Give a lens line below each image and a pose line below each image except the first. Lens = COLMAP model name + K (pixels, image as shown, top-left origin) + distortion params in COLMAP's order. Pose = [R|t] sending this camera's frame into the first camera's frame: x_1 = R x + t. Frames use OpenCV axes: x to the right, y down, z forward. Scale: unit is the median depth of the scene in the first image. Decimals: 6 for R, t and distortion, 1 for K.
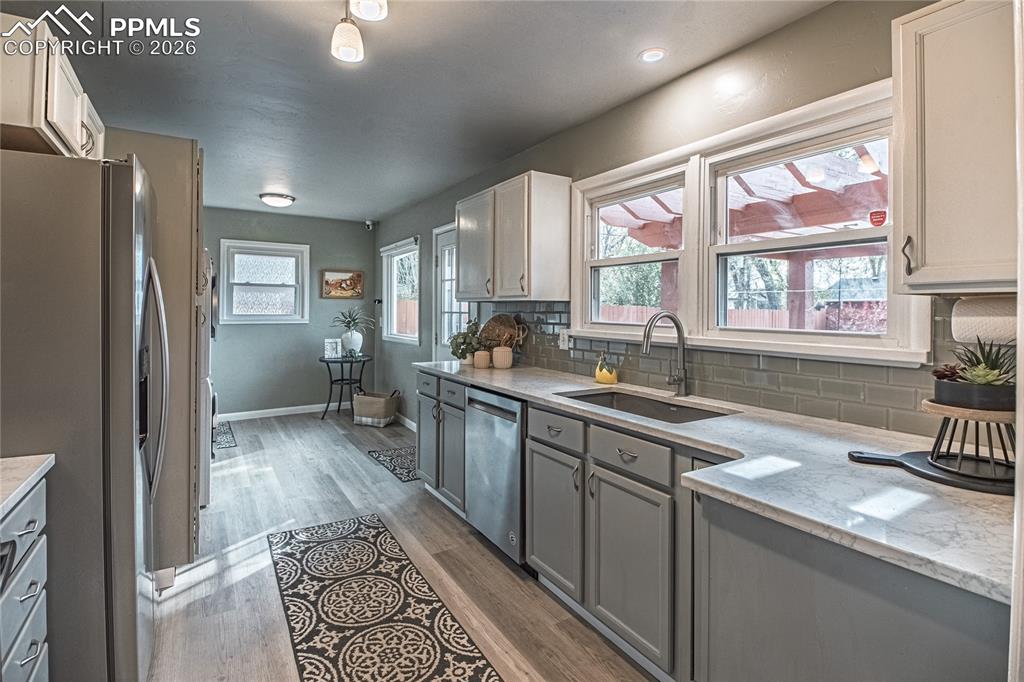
lens RADIAL K [[512.1, 0, 527.1], [0, 512.1, 308.1], [0, 0, 1]] dist [0.018747, -0.011058]
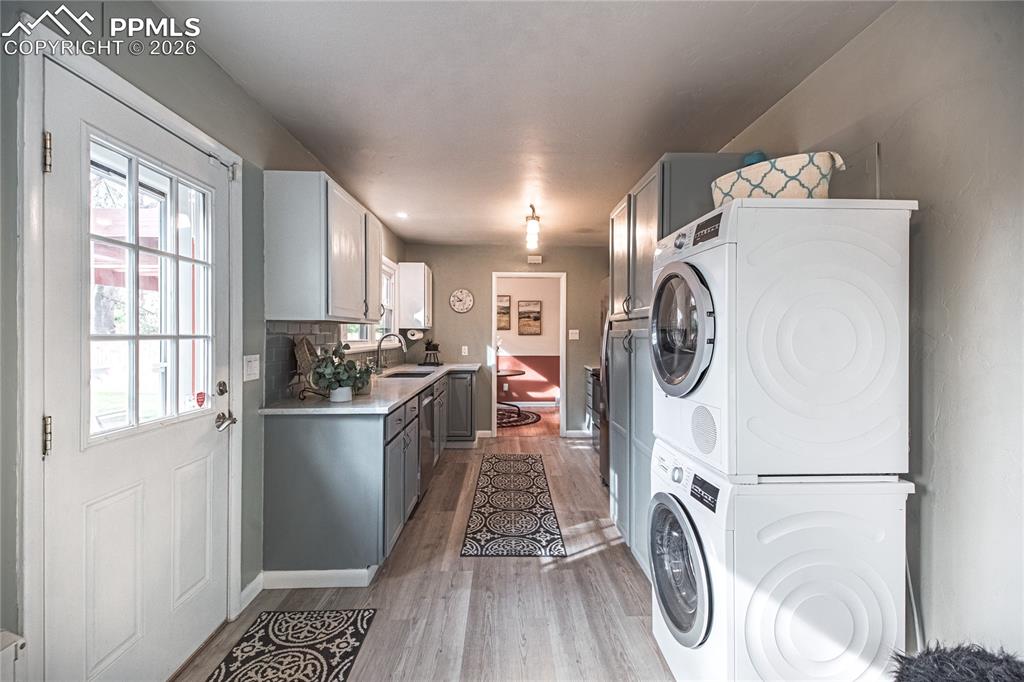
lens RADIAL K [[474.8, 0, 513.2], [0, 474.8, 336.7], [0, 0, 1]] dist [0.013202, -0.010476]
pose [[-0.859652, -0.011384, 0.510753, -1.056498], [-0.009012, 0.999934, 0.007119, 0.004891], [-0.510800, 0.001517, -0.859698, 2.210698]]
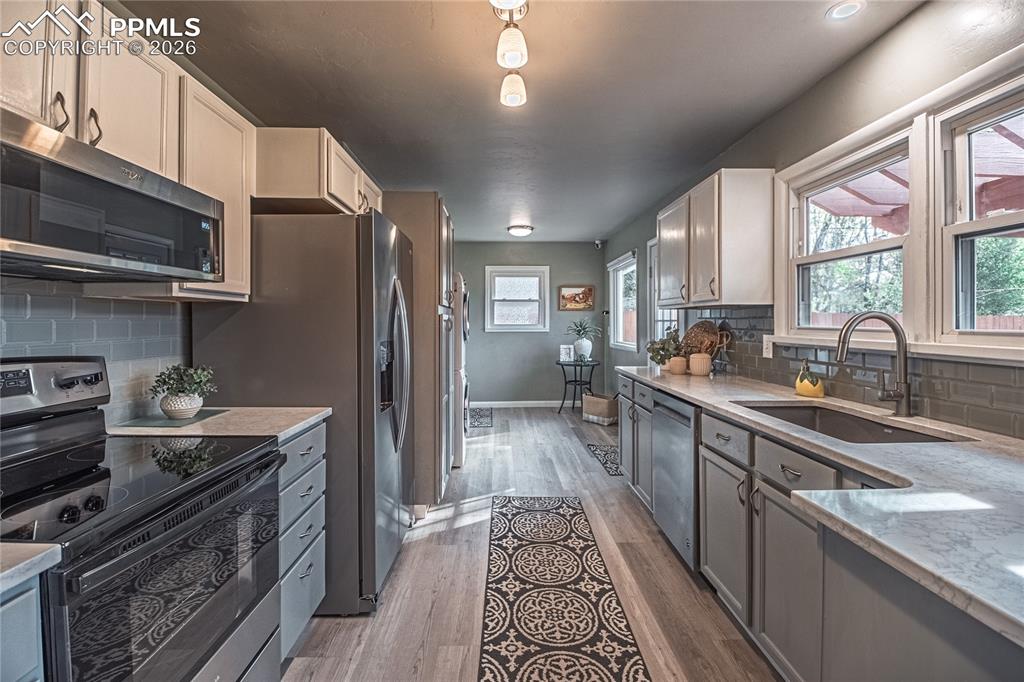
lens RADIAL K [[474.8, 0, 503.0], [0, 474.8, 320.6], [0, 0, 1]] dist [0.013202, -0.010476]
pose [[0.851231, -0.009058, -0.524714, 0.153788], [0.008736, 0.999957, -0.003091, 0.017371], [0.524719, -0.001953, 0.851273, 0.030707]]
